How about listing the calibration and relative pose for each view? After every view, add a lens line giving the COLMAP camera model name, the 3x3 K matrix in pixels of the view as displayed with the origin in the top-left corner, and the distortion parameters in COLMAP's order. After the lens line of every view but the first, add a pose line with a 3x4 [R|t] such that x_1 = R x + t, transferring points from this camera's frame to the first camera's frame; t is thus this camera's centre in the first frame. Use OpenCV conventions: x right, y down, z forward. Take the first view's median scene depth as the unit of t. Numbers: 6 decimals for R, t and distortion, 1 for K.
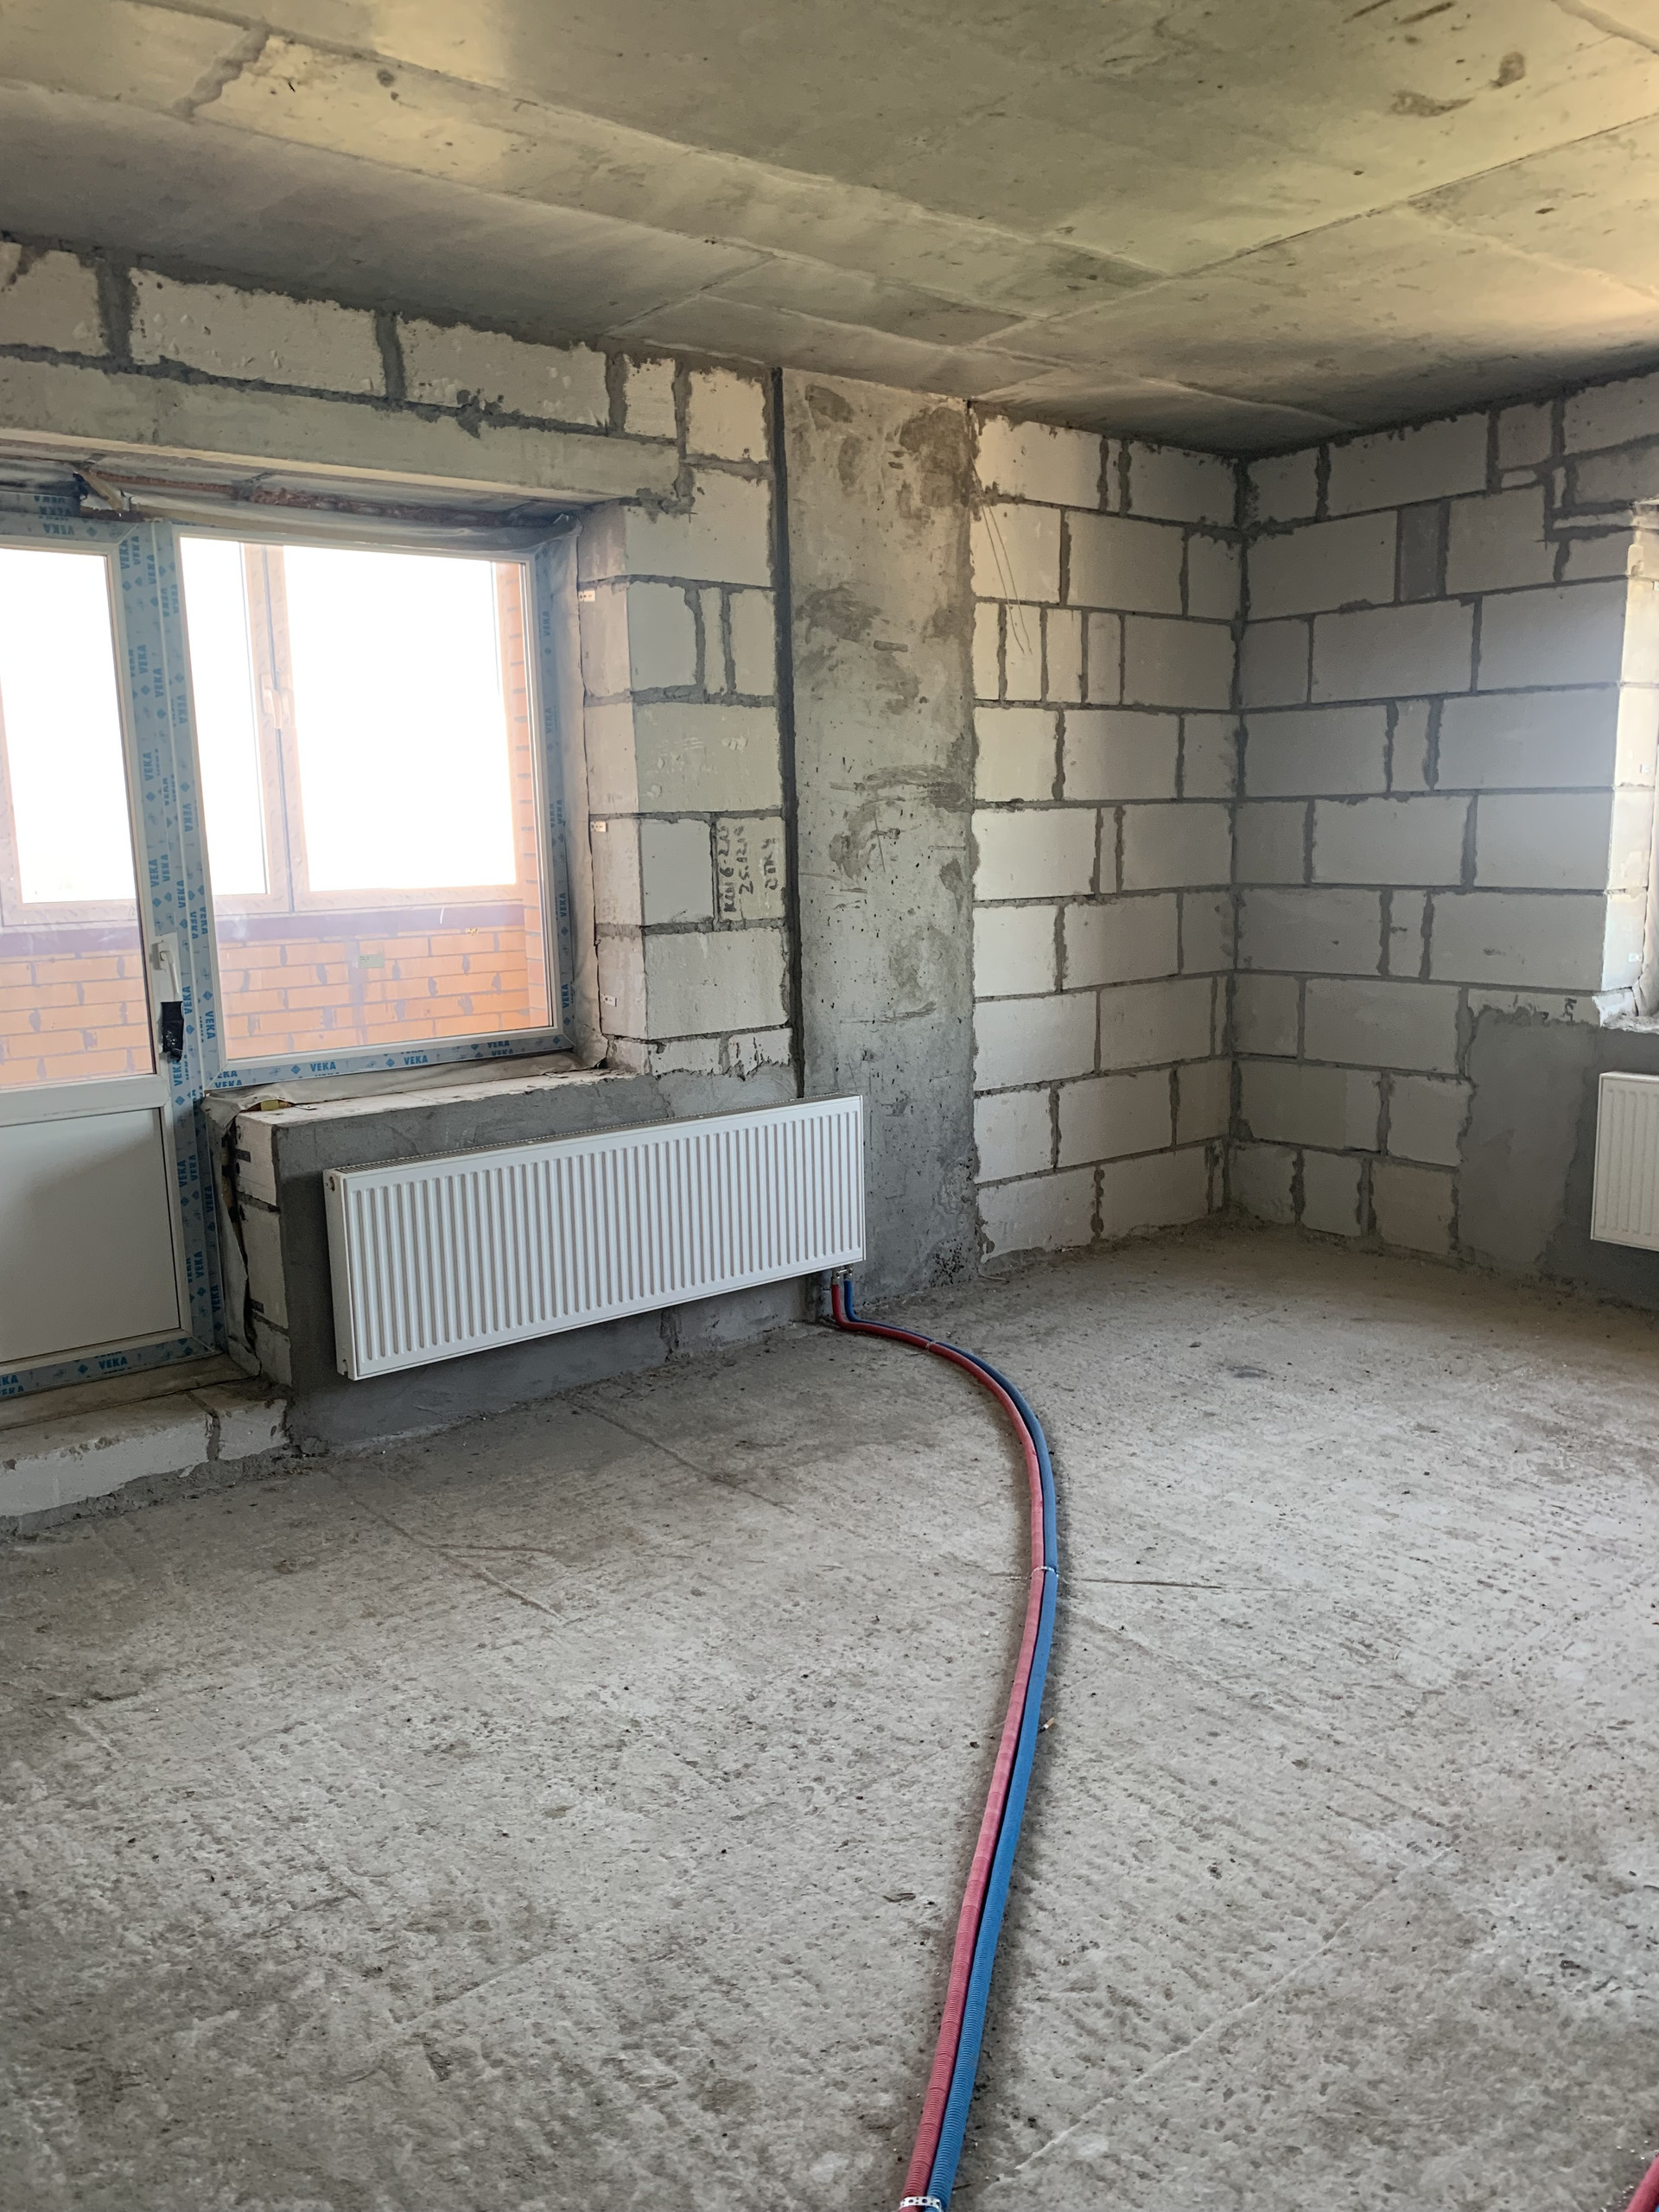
lens RADIAL K [[1693.2, 0, 812.4], [0, 1693.2, 1137.2], [0, 0, 1]] dist [0.024694, -0.025339]
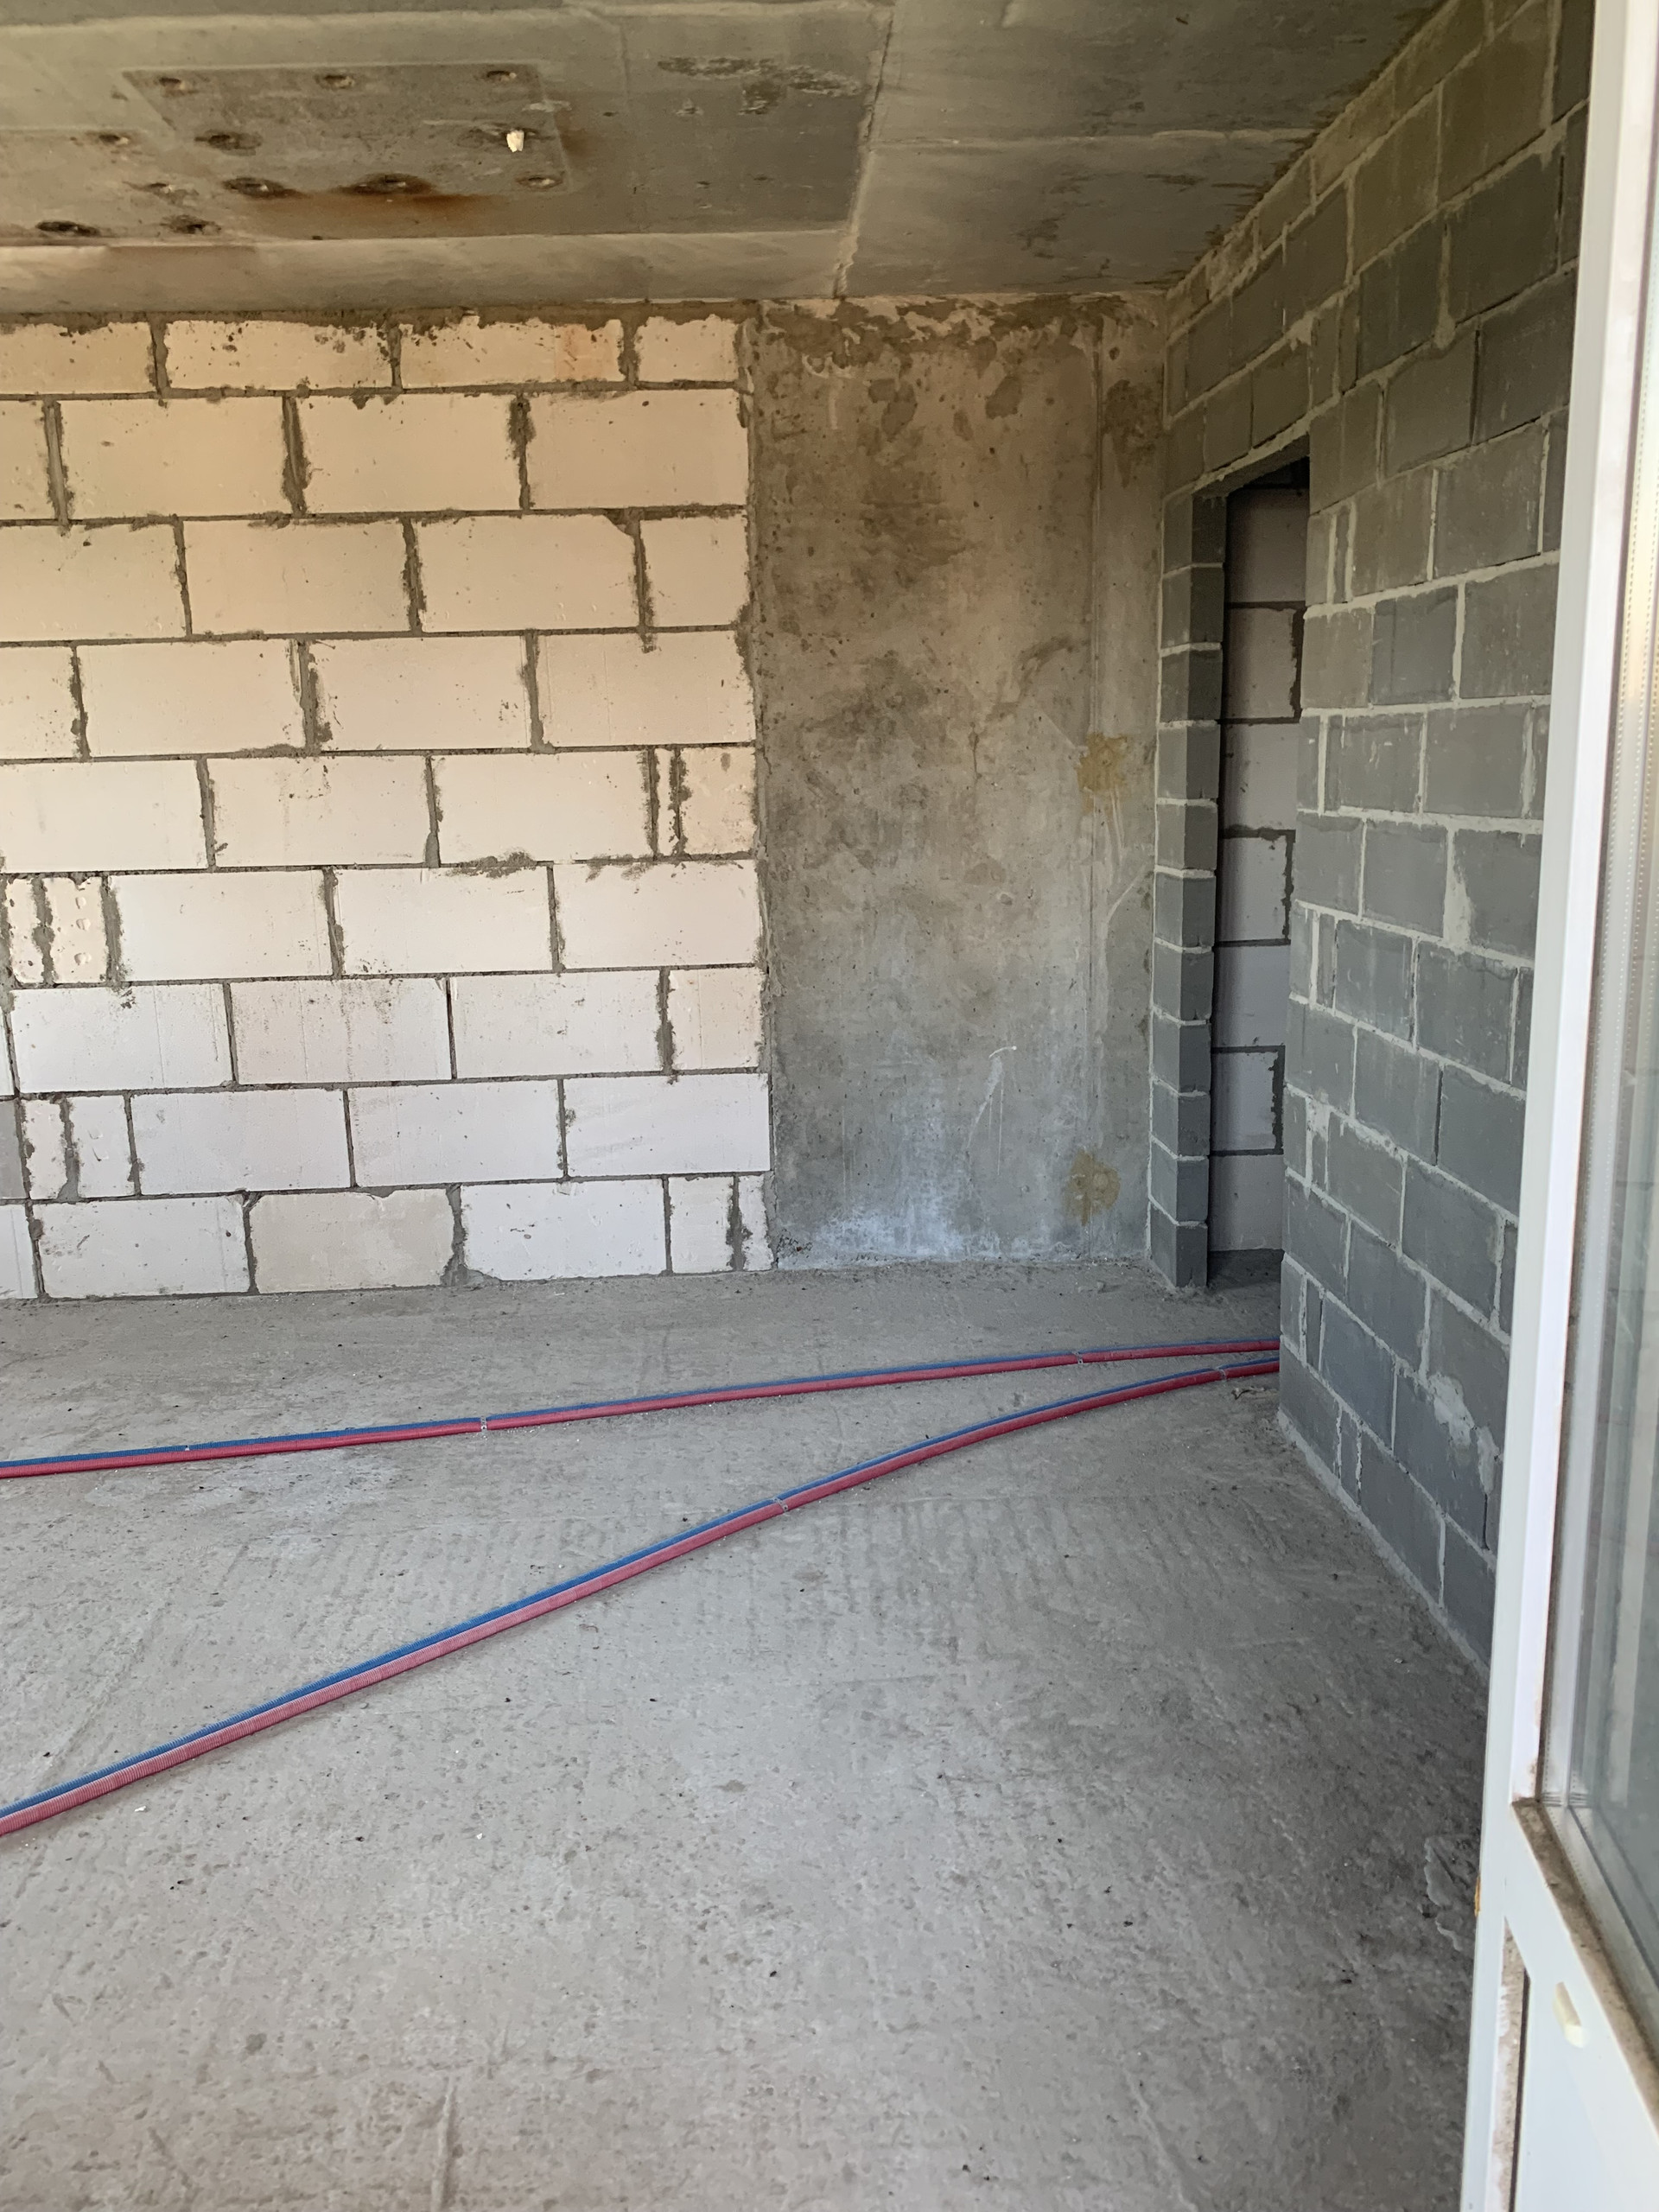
lens RADIAL K [[1693.2, 0, 832.4], [0, 1693.2, 1129.9], [0, 0, 1]] dist [0.024694, -0.025339]
pose [[-0.814229, -0.087304, 0.573942, -0.543364], [0.151067, 0.922708, 0.354668, -0.222014], [-0.560544, 0.375484, -0.738107, 1.153350]]
